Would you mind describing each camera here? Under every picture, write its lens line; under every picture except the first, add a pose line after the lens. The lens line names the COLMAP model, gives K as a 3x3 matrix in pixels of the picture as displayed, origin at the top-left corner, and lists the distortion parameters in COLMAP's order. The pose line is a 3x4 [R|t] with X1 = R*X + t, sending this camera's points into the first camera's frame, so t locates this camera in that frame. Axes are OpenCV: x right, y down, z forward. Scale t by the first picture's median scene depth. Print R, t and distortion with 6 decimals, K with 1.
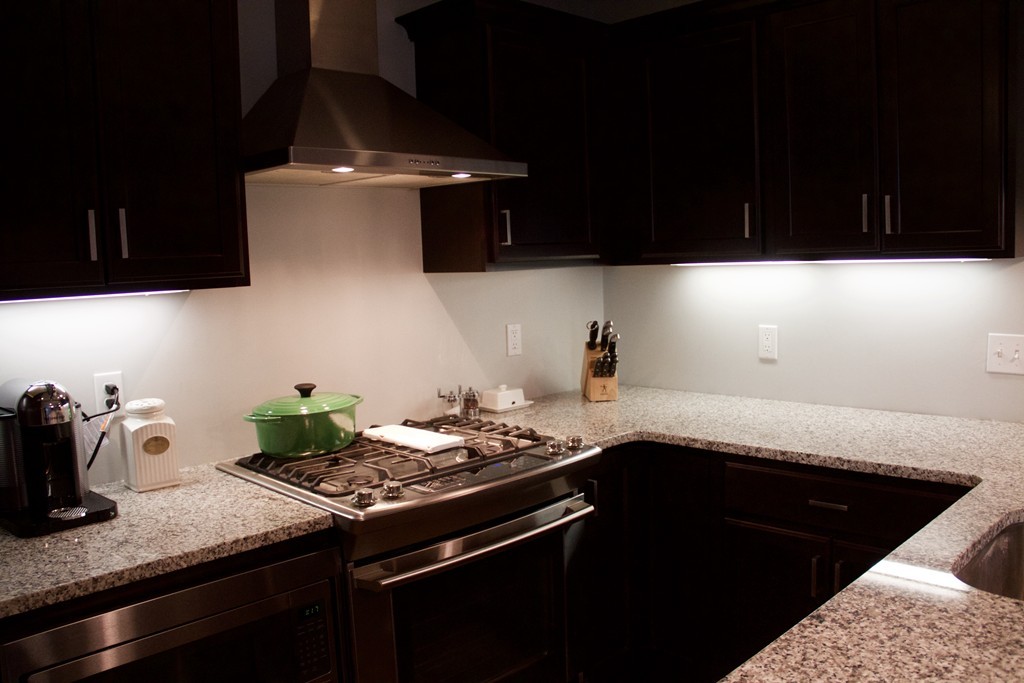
lens RADIAL K [[864.2, 0, 512.0], [0, 864.2, 341.5], [0, 0, 1]] dist [-0.178745, 0.149520]
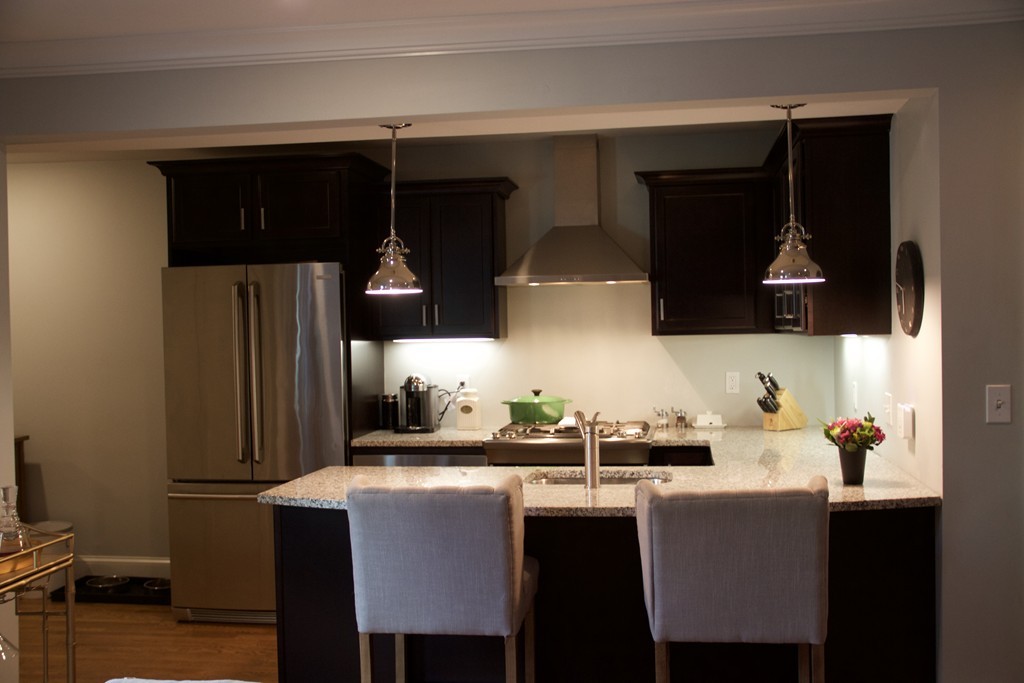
lens RADIAL K [[1170.1, 0, 512.0], [0, 1170.1, 341.5], [0, 0, 1]] dist [-0.006805, -0.010392]
pose [[0.592410, 0.040206, -0.804633, 1.734398], [-0.081486, 0.996622, -0.010194, -0.026430], [0.801505, 0.071605, 0.593685, -0.607598]]
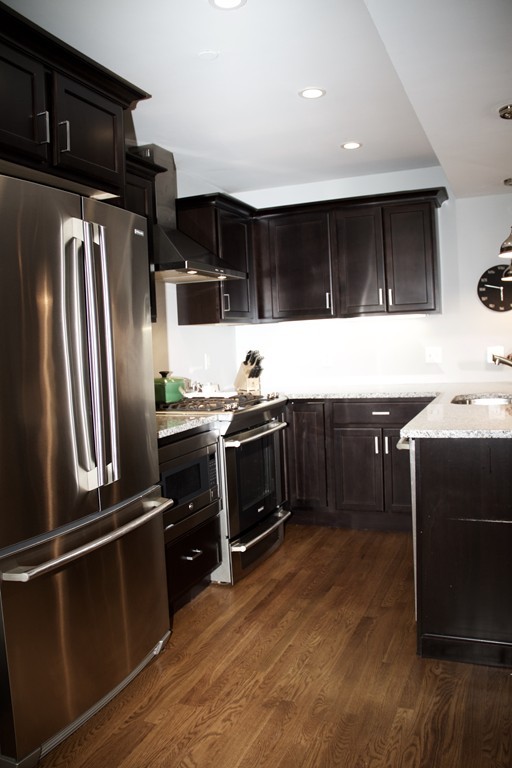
lens RADIAL K [[648.2, 0, 256.0], [0, 648.2, 384.0], [0, 0, 1]] dist [-0.178745, 0.149520]
pose [[0.923099, -0.028898, 0.383474, -0.588293], [0.044945, 0.998446, -0.032952, 0.132035], [-0.381926, 0.047653, 0.922964, -0.525227]]
